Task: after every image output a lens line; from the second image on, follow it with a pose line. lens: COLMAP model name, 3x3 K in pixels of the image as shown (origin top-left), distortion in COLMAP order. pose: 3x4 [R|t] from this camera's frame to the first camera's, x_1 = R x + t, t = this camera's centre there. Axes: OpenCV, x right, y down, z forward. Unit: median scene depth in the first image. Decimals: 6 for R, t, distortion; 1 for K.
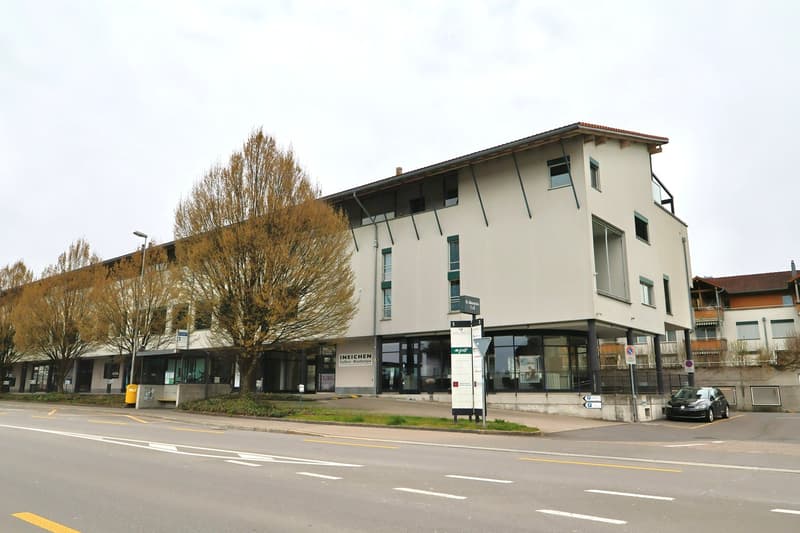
lens RADIAL K [[607.7, 0, 401.9], [0, 607.7, 267.2], [0, 0, 1]] dist [0.005906, -0.007162]
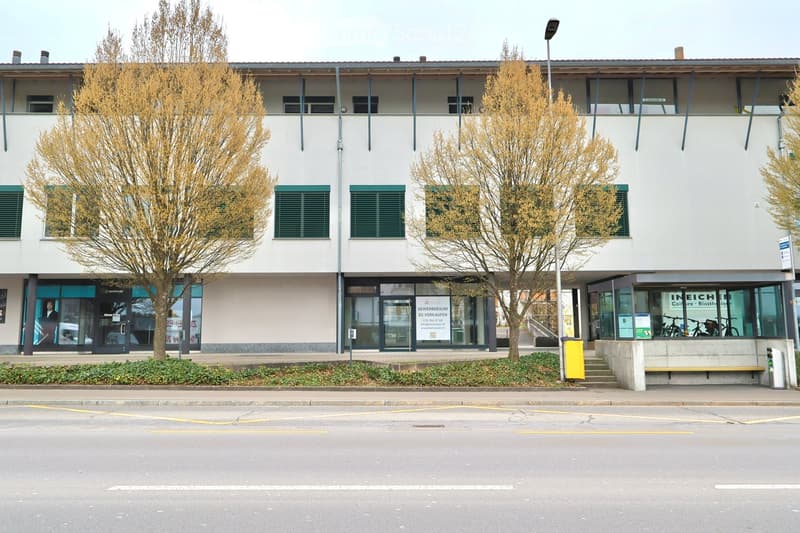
lens RADIAL K [[607.7, 0, 397.9], [0, 607.7, 264.9], [0, 0, 1]] dist [0.005906, -0.007162]
pose [[0.761047, 0.073055, 0.644570, -0.679979], [-0.116741, 0.992840, 0.025309, 0.112829], [-0.638106, -0.094509, 0.764126, 0.583766]]
